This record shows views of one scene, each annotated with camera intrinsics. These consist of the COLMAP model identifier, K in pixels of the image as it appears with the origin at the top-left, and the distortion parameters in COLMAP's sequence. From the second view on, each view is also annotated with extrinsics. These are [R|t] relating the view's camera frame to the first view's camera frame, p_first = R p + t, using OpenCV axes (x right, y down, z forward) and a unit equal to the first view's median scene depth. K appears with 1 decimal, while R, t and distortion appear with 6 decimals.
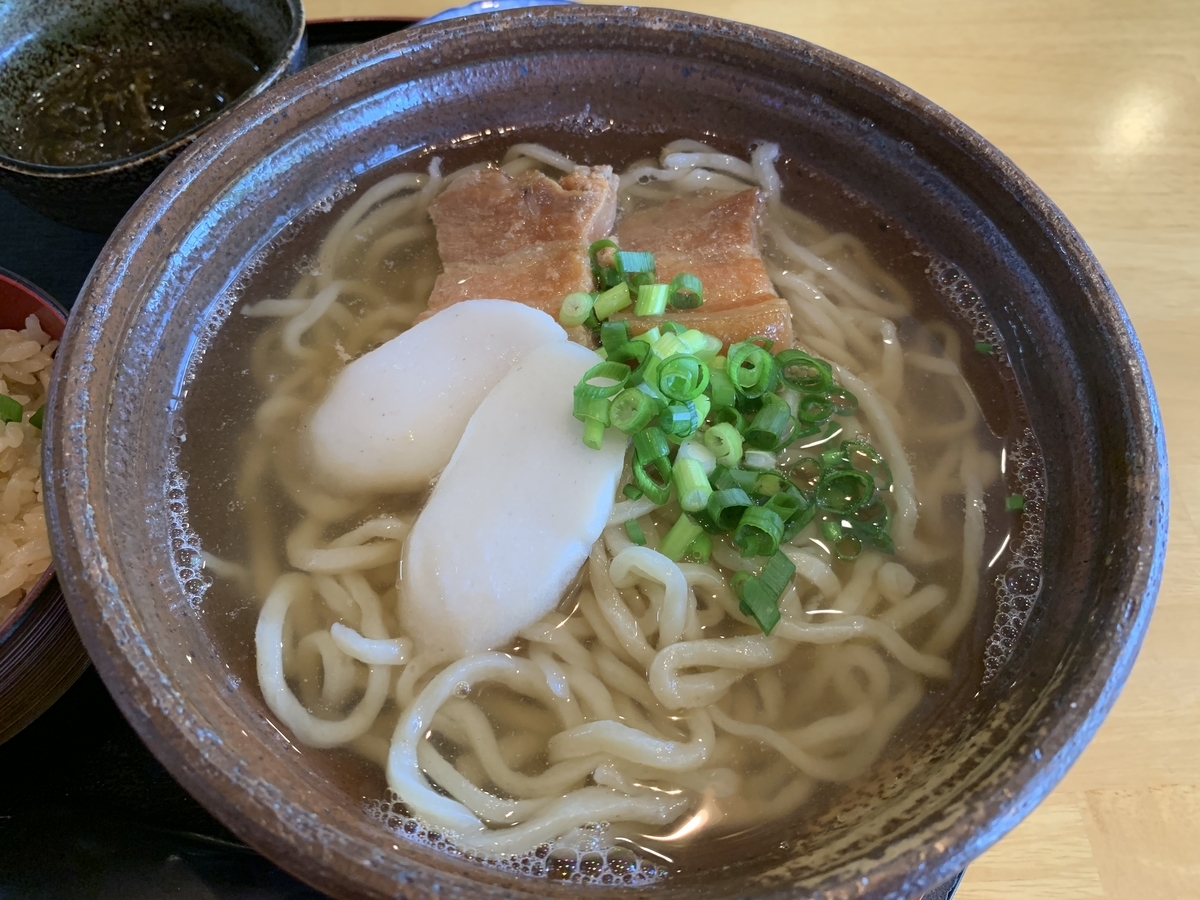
lens RADIAL K [[924.7, 0, 600.0], [0, 924.7, 450.0], [0, 0, 1]] dist [-0.053425, 0.008858]
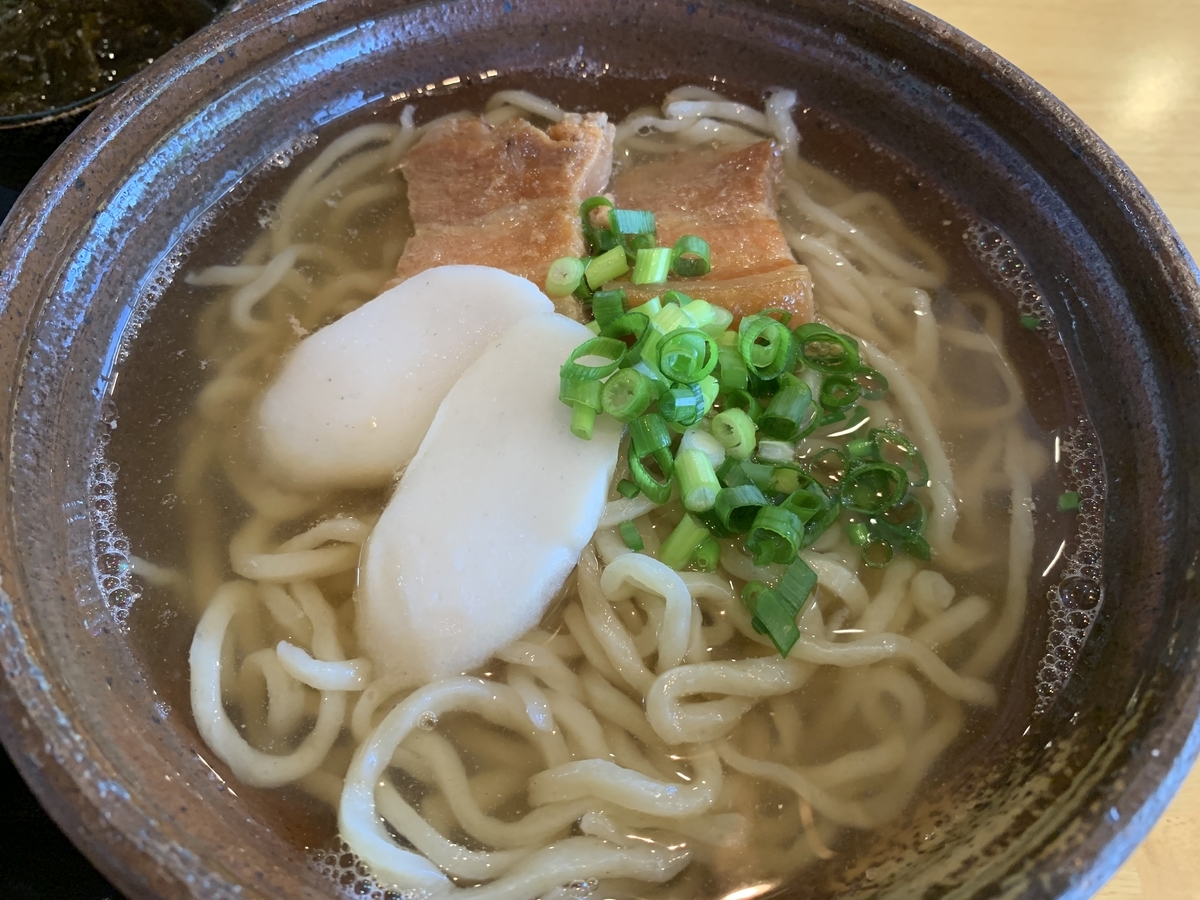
lens RADIAL K [[924.7, 0, 600.0], [0, 924.7, 450.0], [0, 0, 1]] dist [-0.053425, 0.008858]
pose [[0.999991, 0.002000, -0.003631, 0.011747], [-0.001907, 0.999673, 0.025484, -0.012189], [0.003681, -0.025477, 0.999669, 0.135588]]
